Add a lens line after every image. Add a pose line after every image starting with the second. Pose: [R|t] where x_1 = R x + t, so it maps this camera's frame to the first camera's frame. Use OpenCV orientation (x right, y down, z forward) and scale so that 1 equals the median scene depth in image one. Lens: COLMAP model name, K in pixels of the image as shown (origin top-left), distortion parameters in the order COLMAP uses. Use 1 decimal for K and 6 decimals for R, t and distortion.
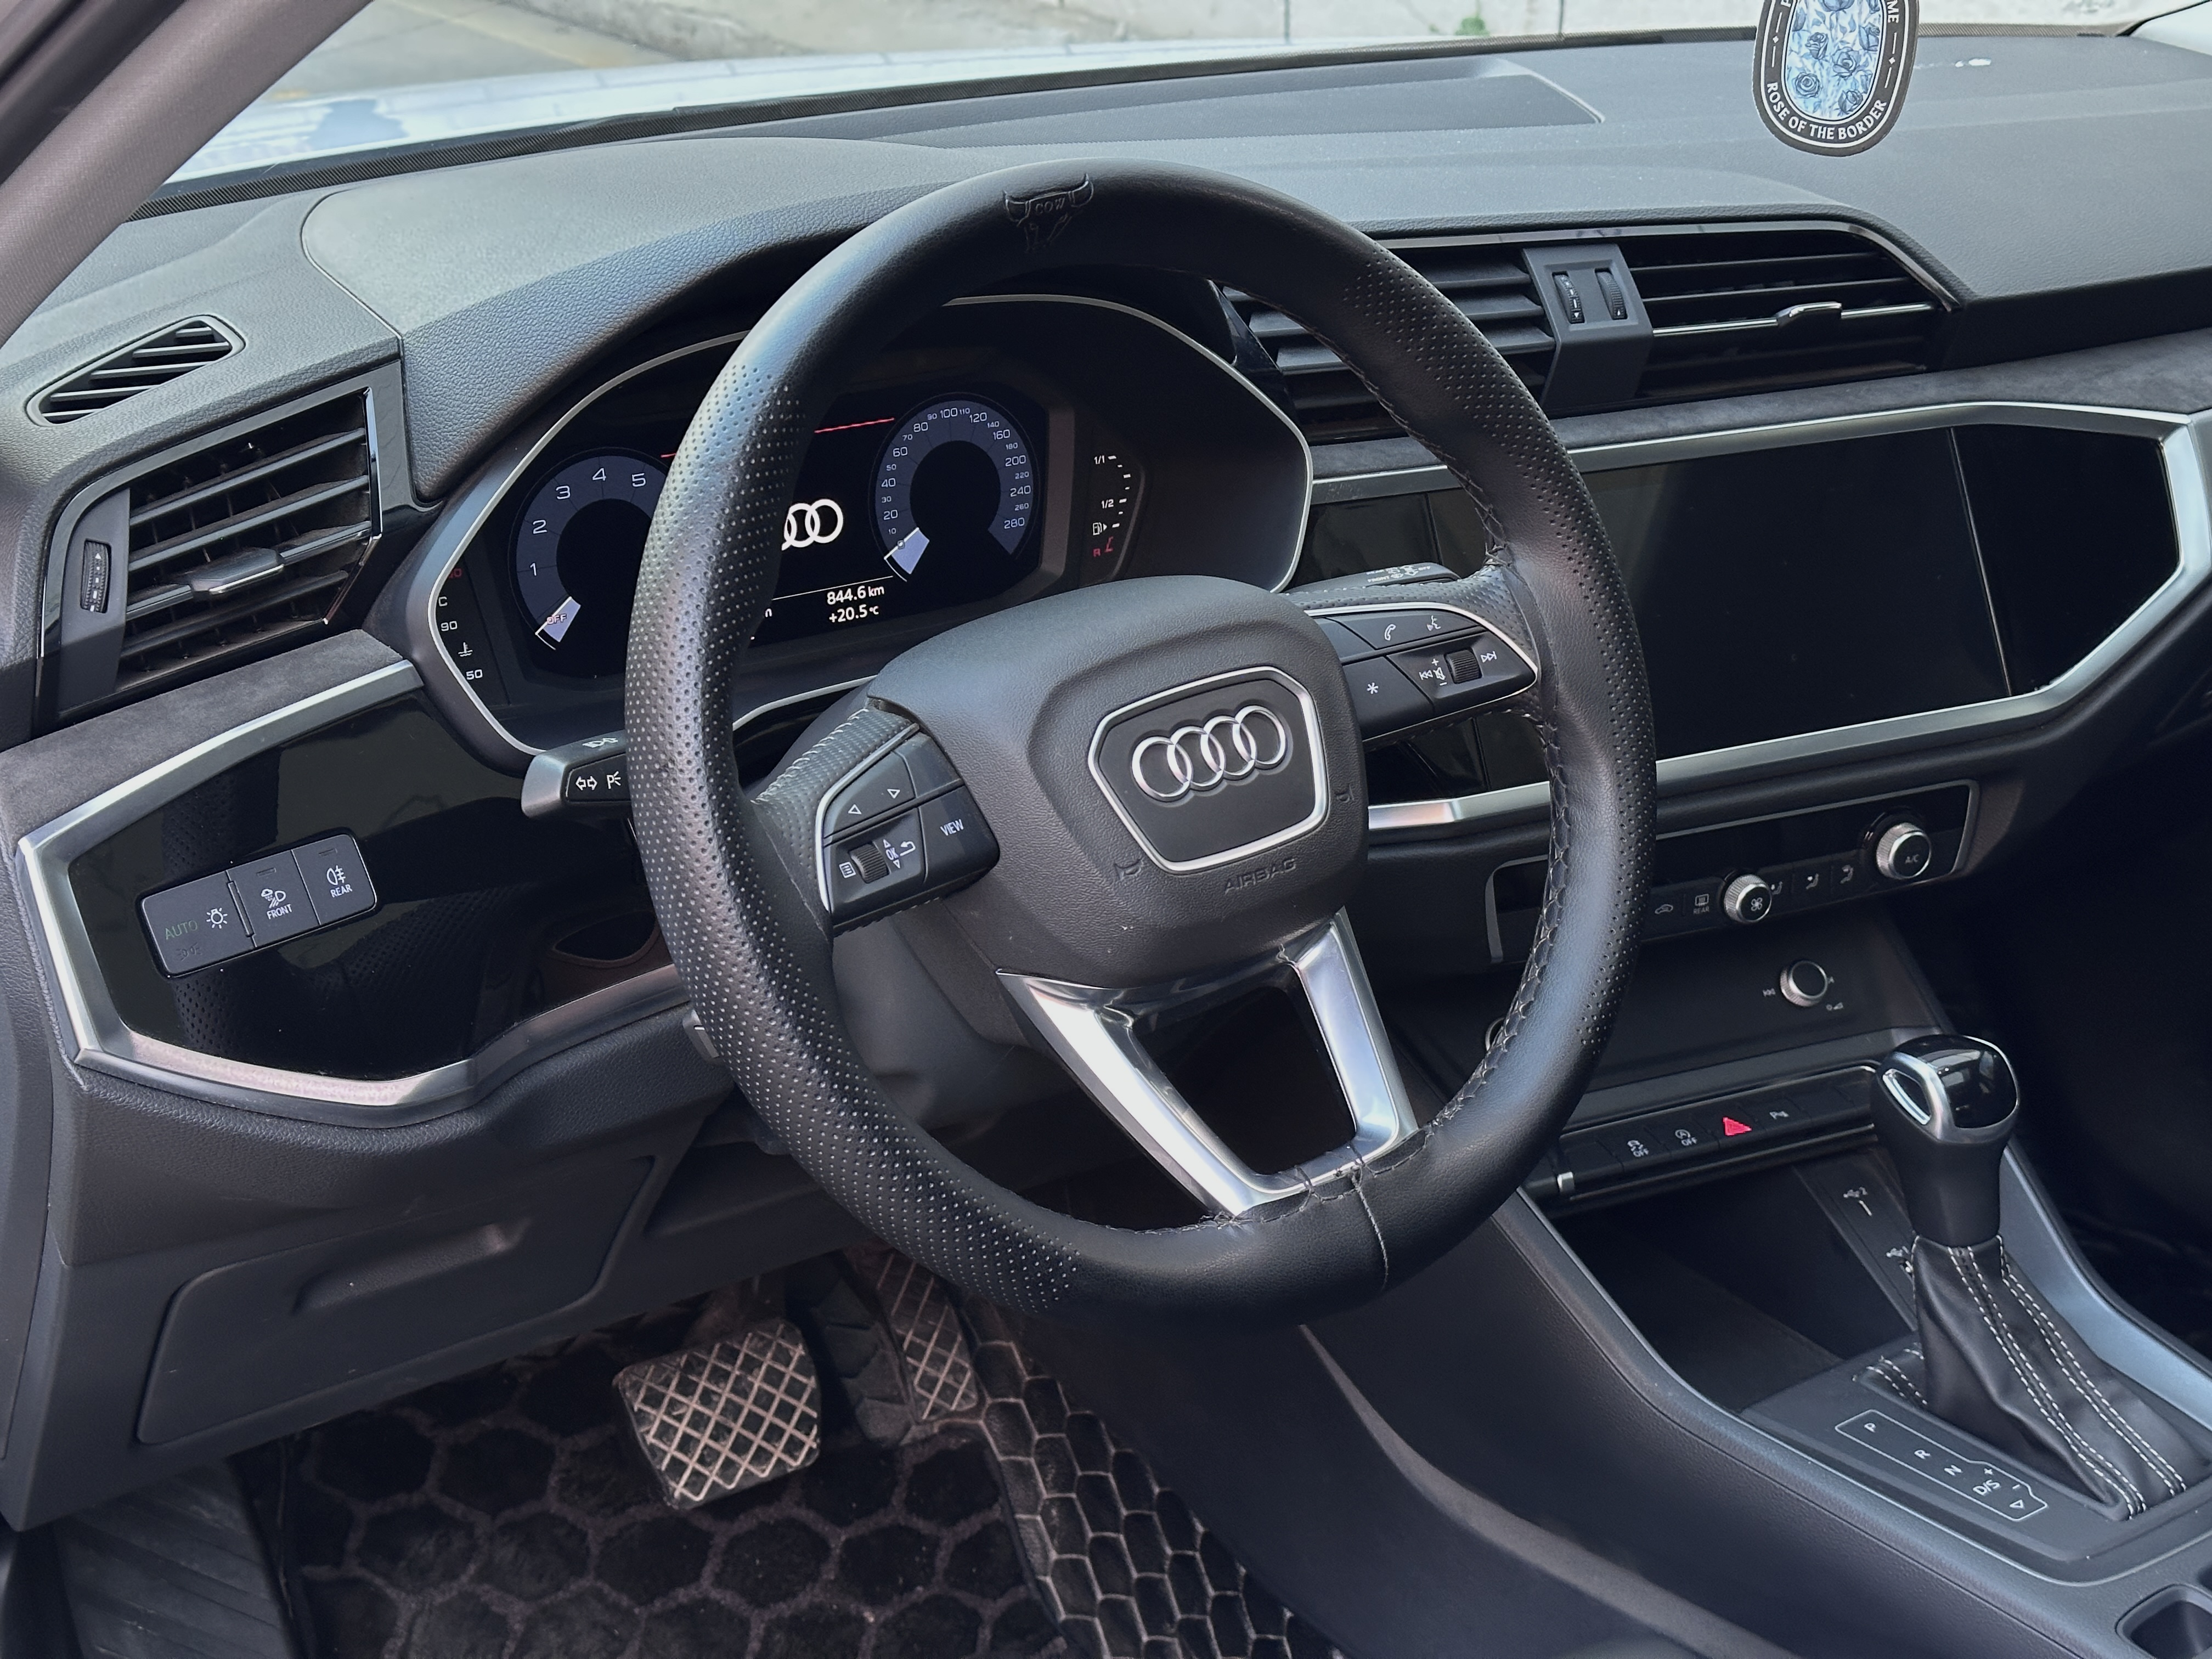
lens RADIAL K [[3101.2, 0, 1106.4], [0, 3101.2, 829.1], [0, 0, 1]] dist [0.119027, 0.000000]
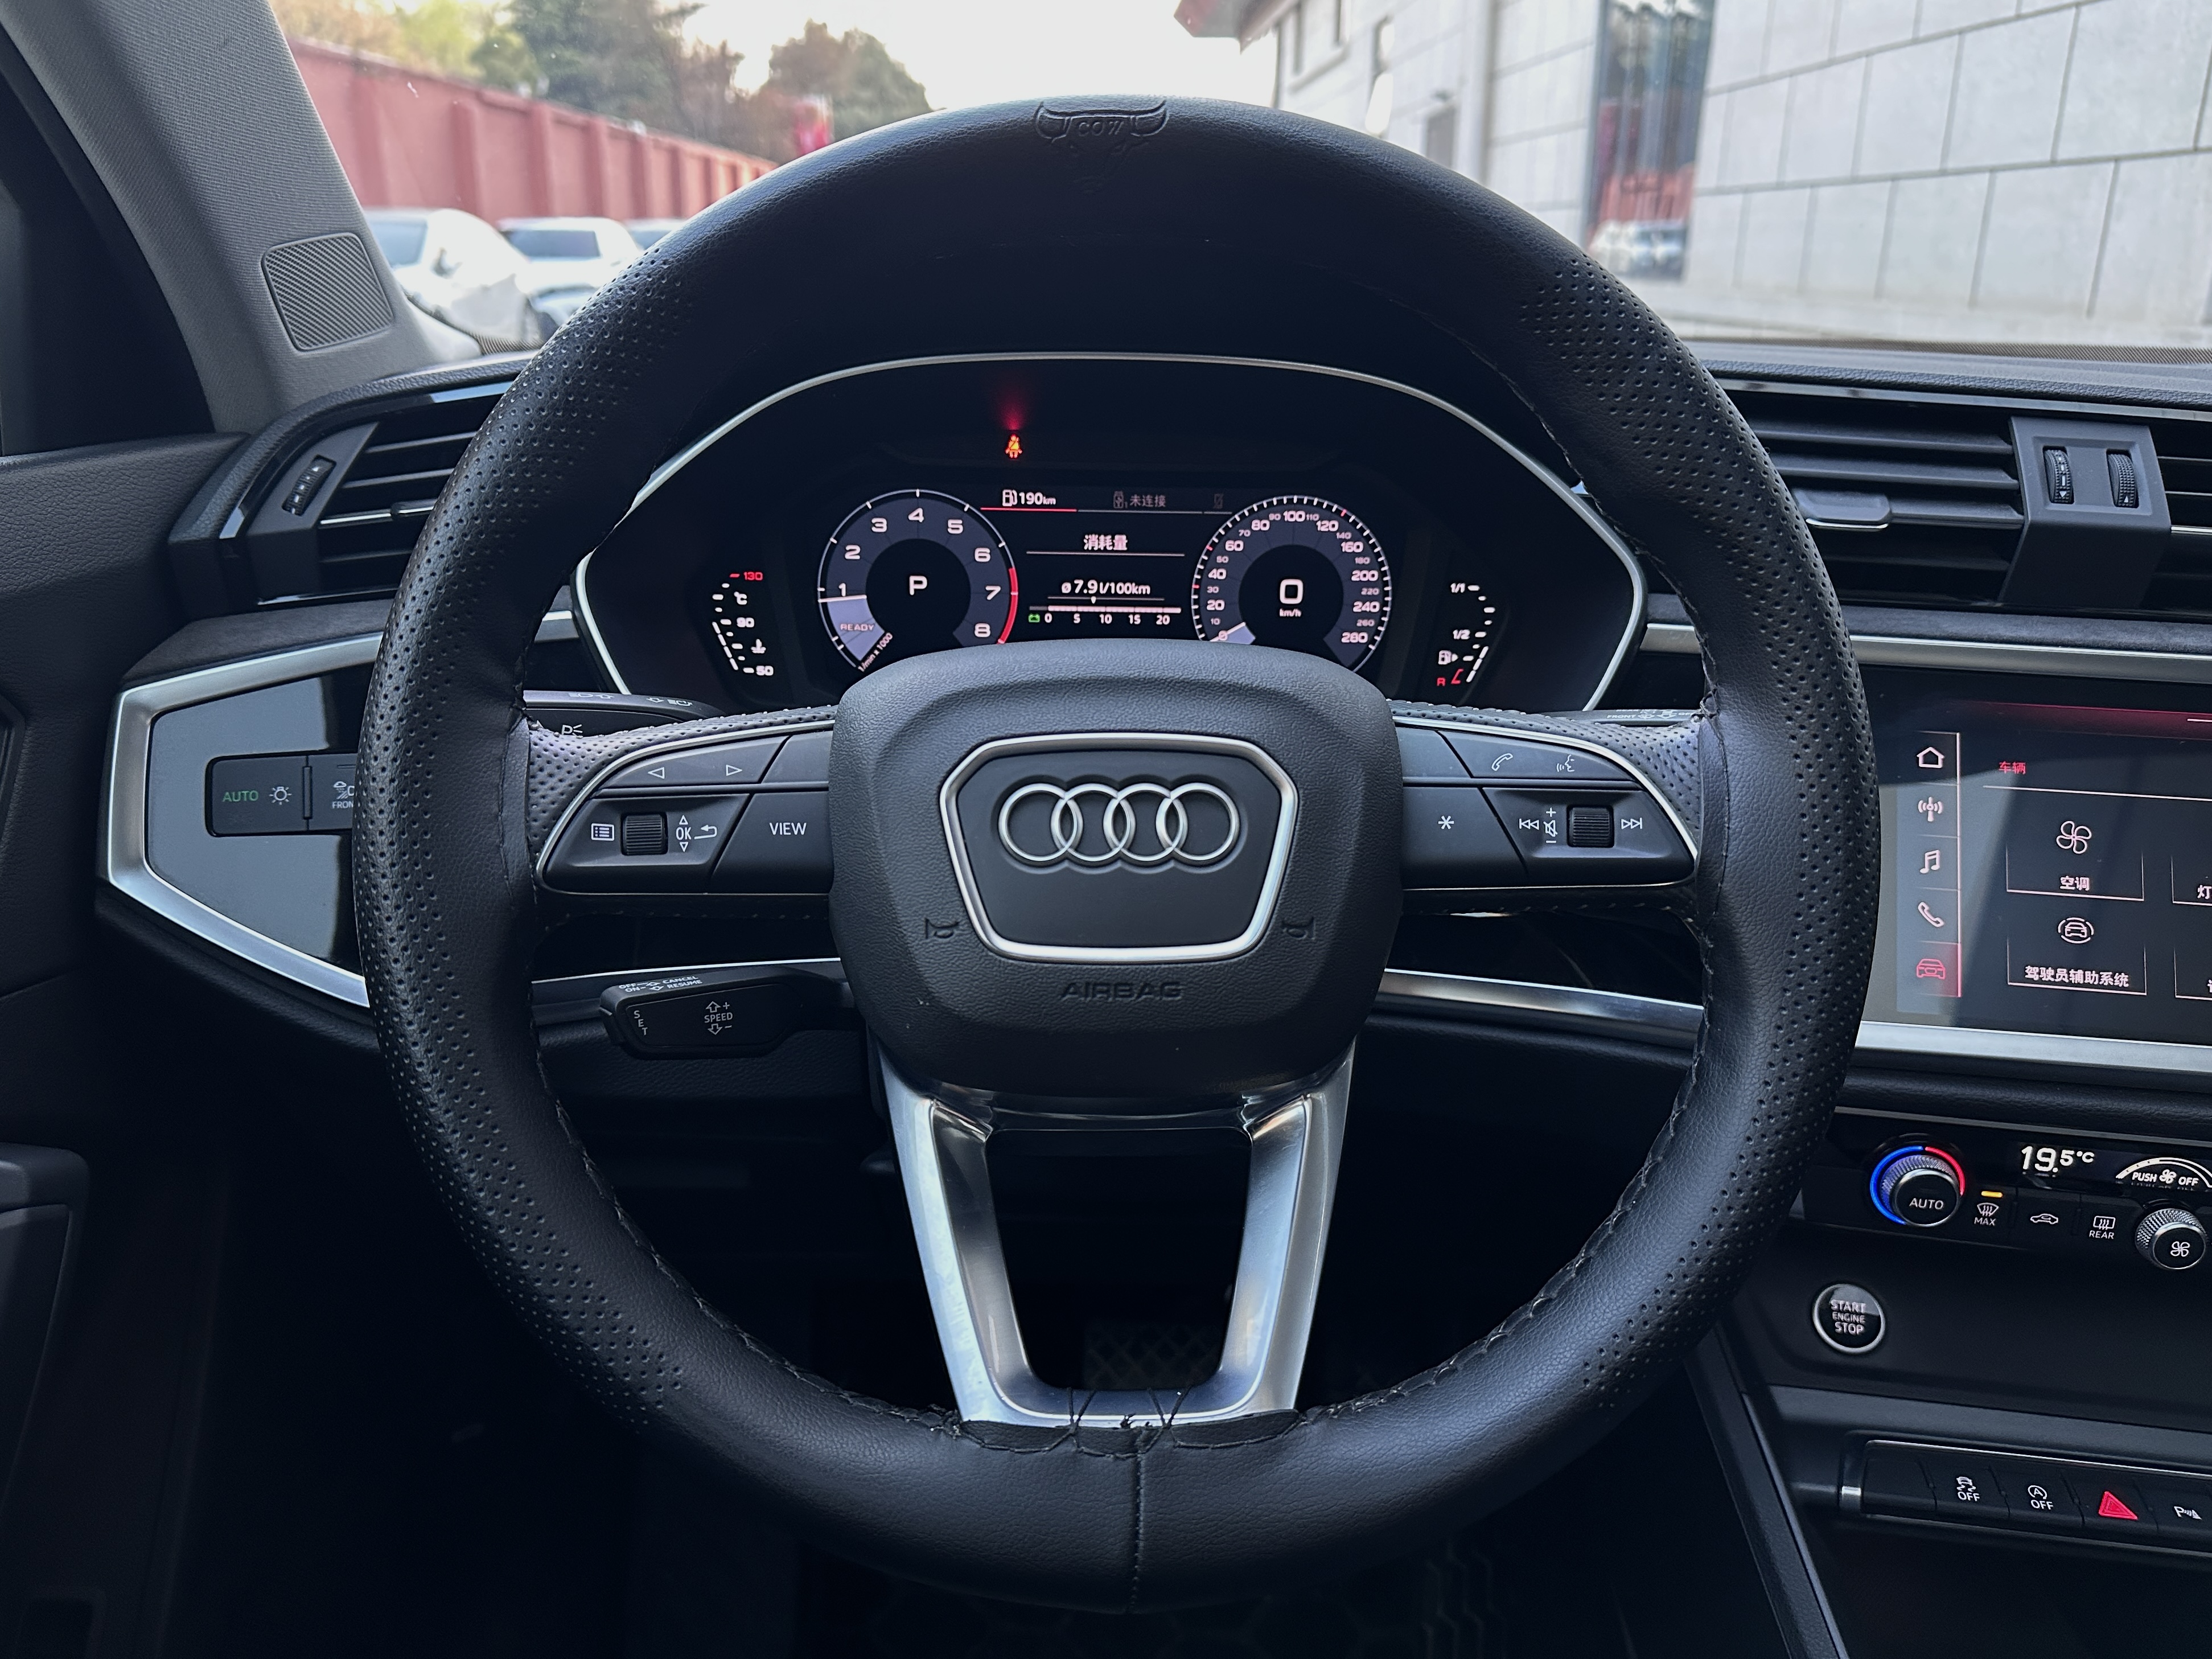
lens RADIAL K [[1636.3, 0, 1082.8], [0, 1636.3, 804.3], [0, 0, 1]] dist [0.074429, -0.090968]
pose [[0.824645, 0.181006, -0.535908, 0.187371], [-0.225616, 0.974046, -0.018184, -0.015597], [0.518707, 0.135905, 0.844081, 0.495045]]
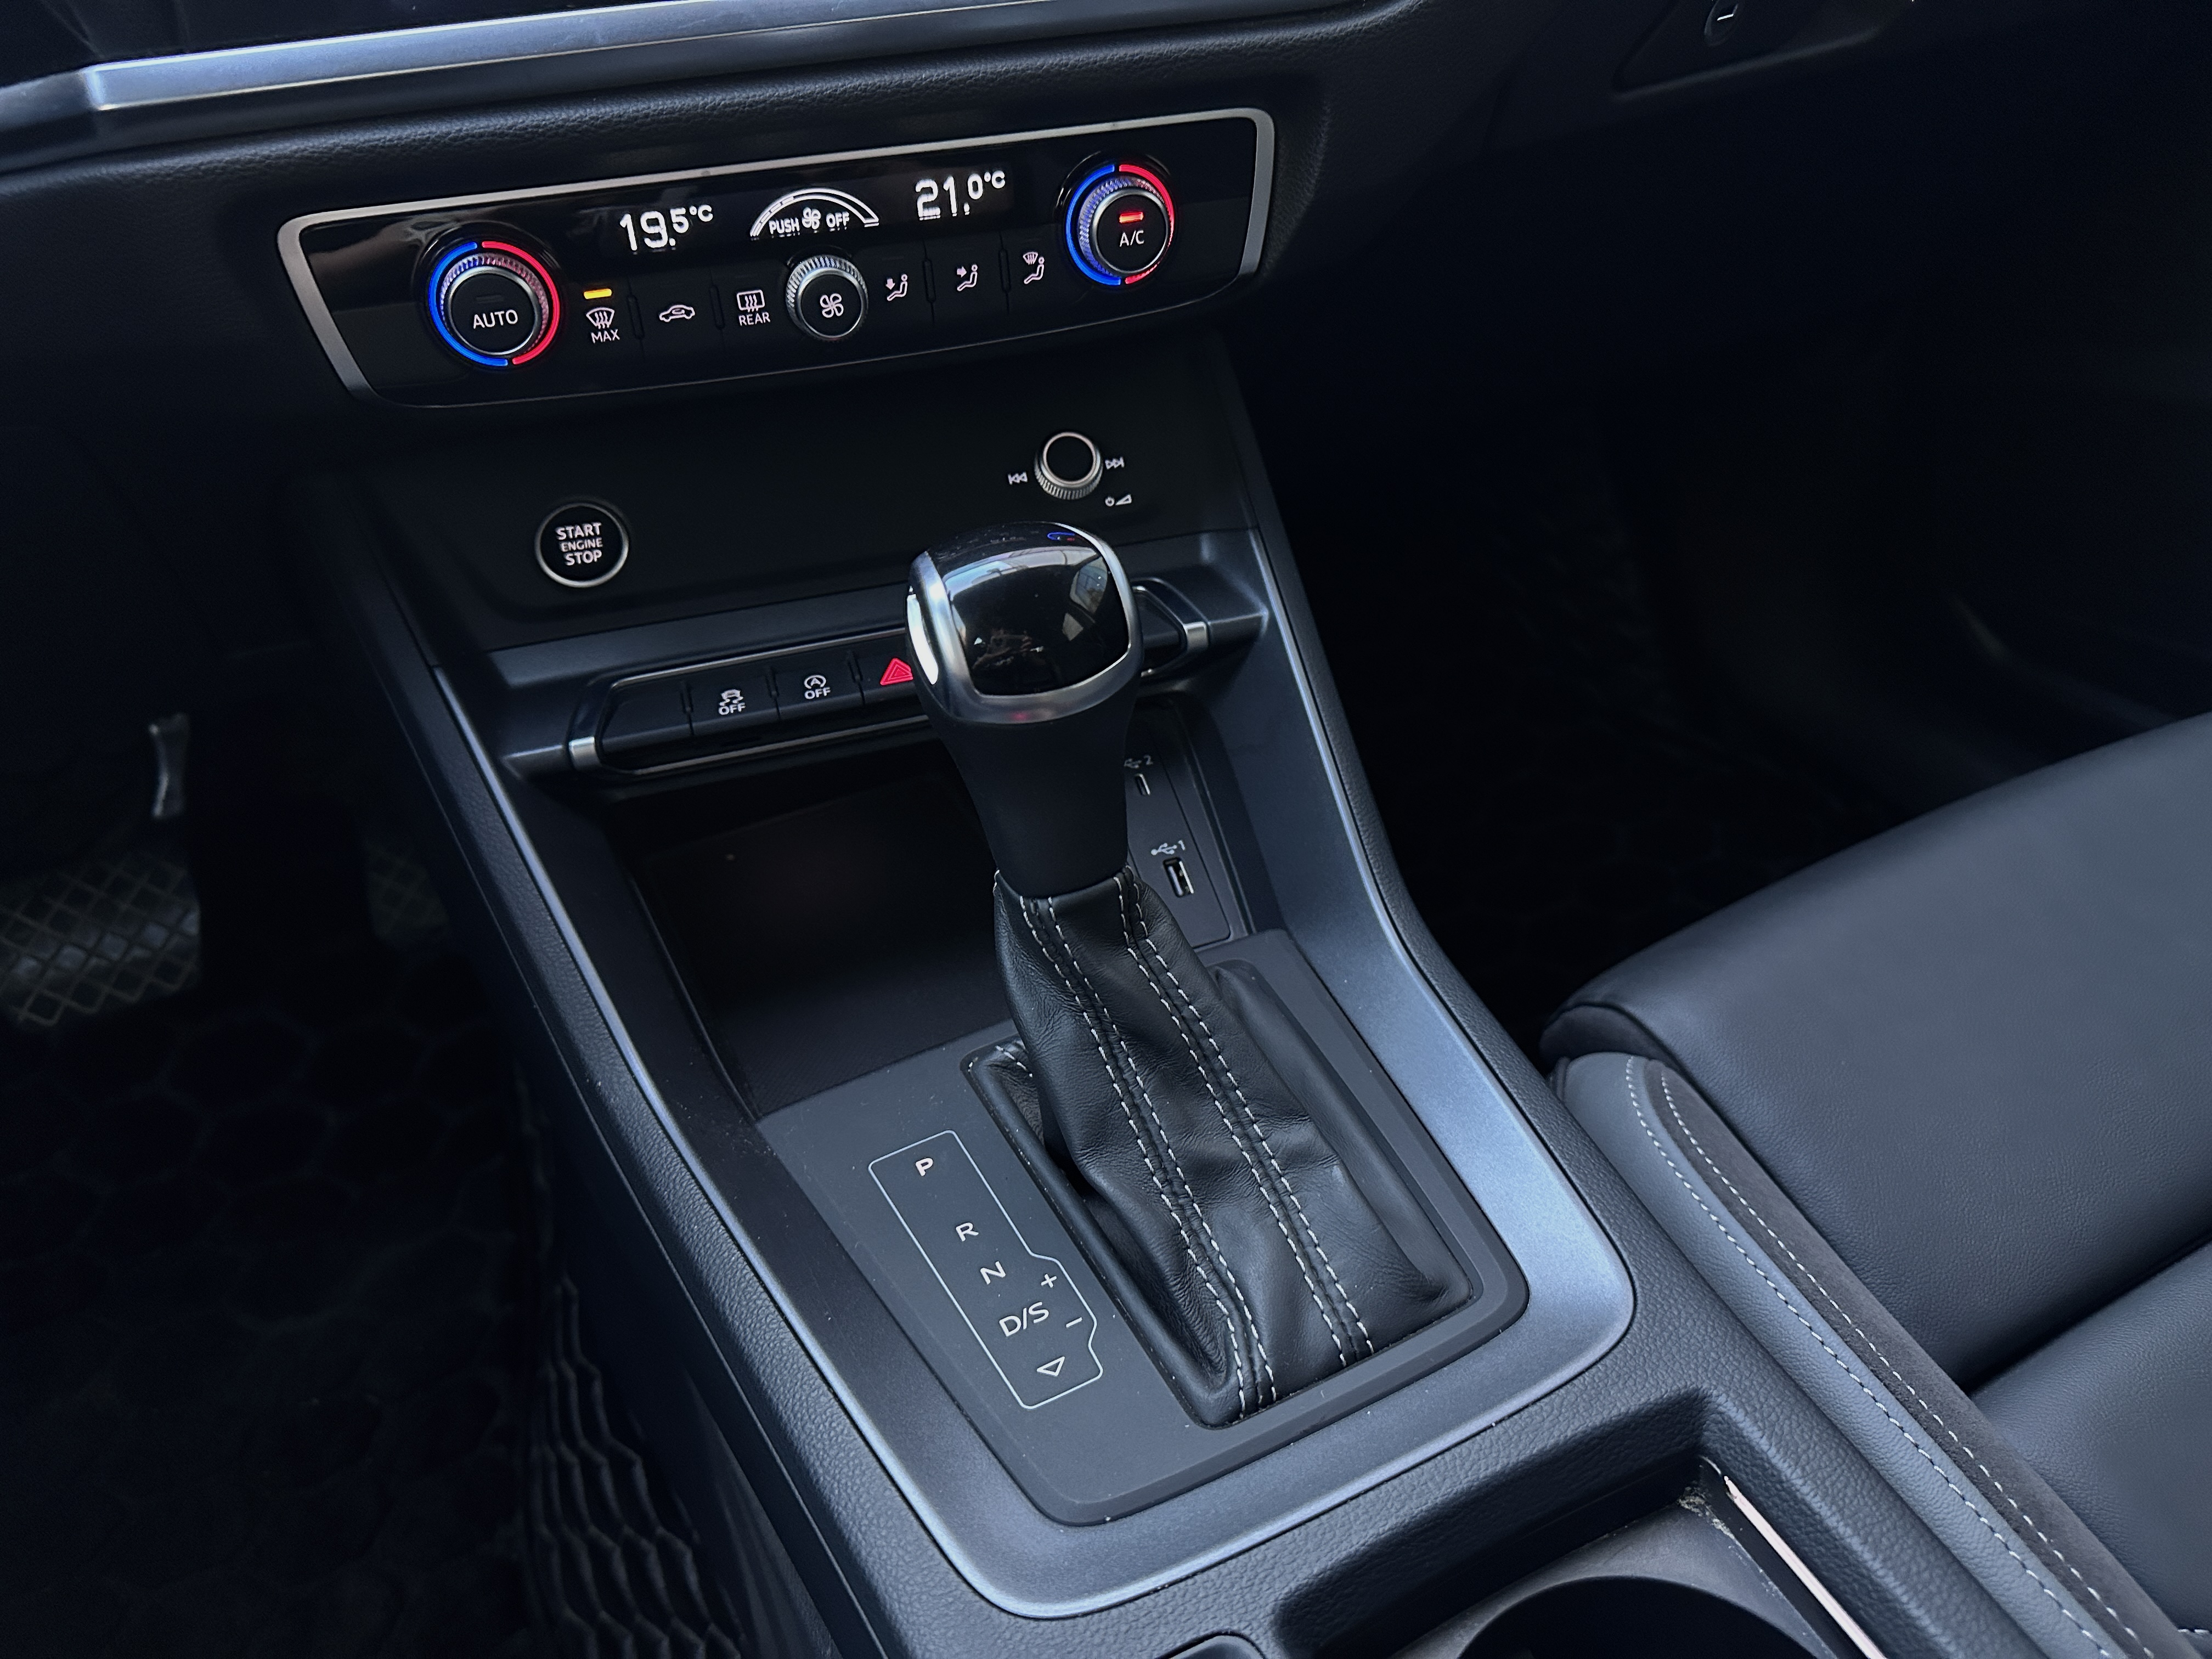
lens RADIAL K [[1554.8, 0, 1117.9], [0, 1554.8, 816.0], [0, 0, 1]] dist [0.057208, -0.061440]
pose [[0.987295, 0.036453, -0.154662, 0.318703], [-0.003047, 0.977494, 0.210941, 0.057282], [0.158870, -0.207790, 0.965186, 0.708783]]
